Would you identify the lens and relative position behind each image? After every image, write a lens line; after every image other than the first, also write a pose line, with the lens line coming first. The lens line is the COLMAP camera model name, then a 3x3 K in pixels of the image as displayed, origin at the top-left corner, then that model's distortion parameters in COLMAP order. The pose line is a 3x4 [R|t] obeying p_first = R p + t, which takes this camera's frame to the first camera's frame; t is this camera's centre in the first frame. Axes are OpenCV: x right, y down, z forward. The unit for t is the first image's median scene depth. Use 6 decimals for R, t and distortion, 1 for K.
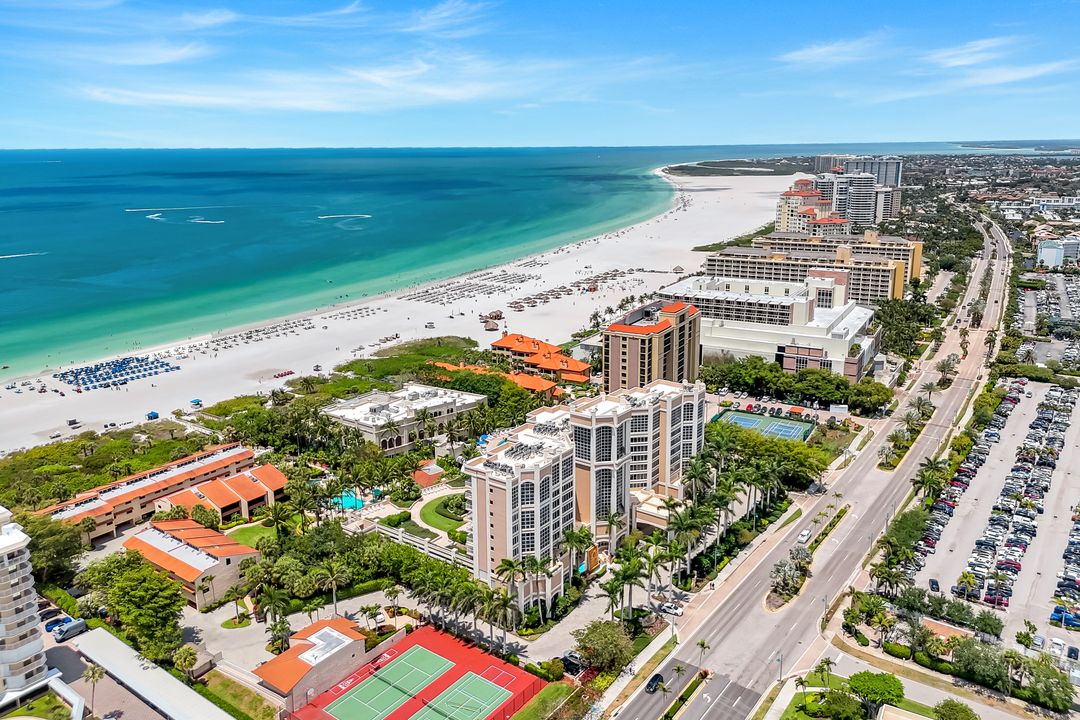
lens RADIAL K [[794.8, 0, 540.0], [0, 794.8, 360.0], [0, 0, 1]] dist [0.073669, -0.001032]
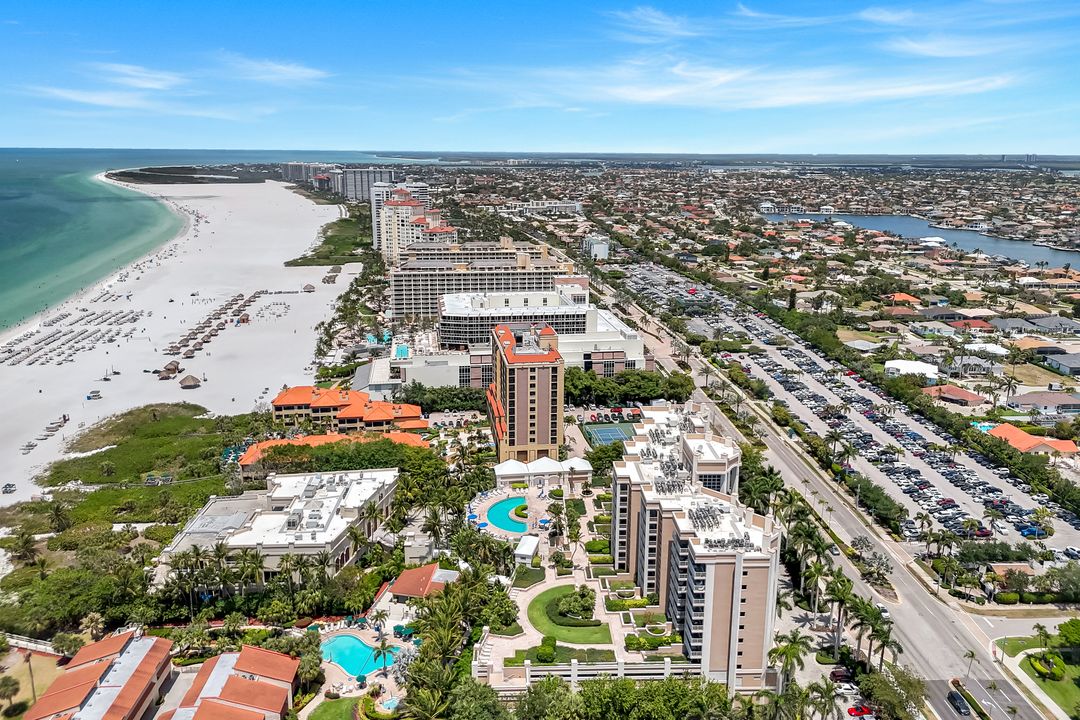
lens RADIAL K [[785.9, 0, 540.0], [0, 785.9, 360.0], [0, 0, 1]] dist [0.066289, -0.002821]
pose [[0.777787, -0.148713, 0.610682, -0.362769], [0.152155, 0.987256, 0.046626, -0.065658], [-0.609834, 0.056653, 0.790502, 0.240047]]
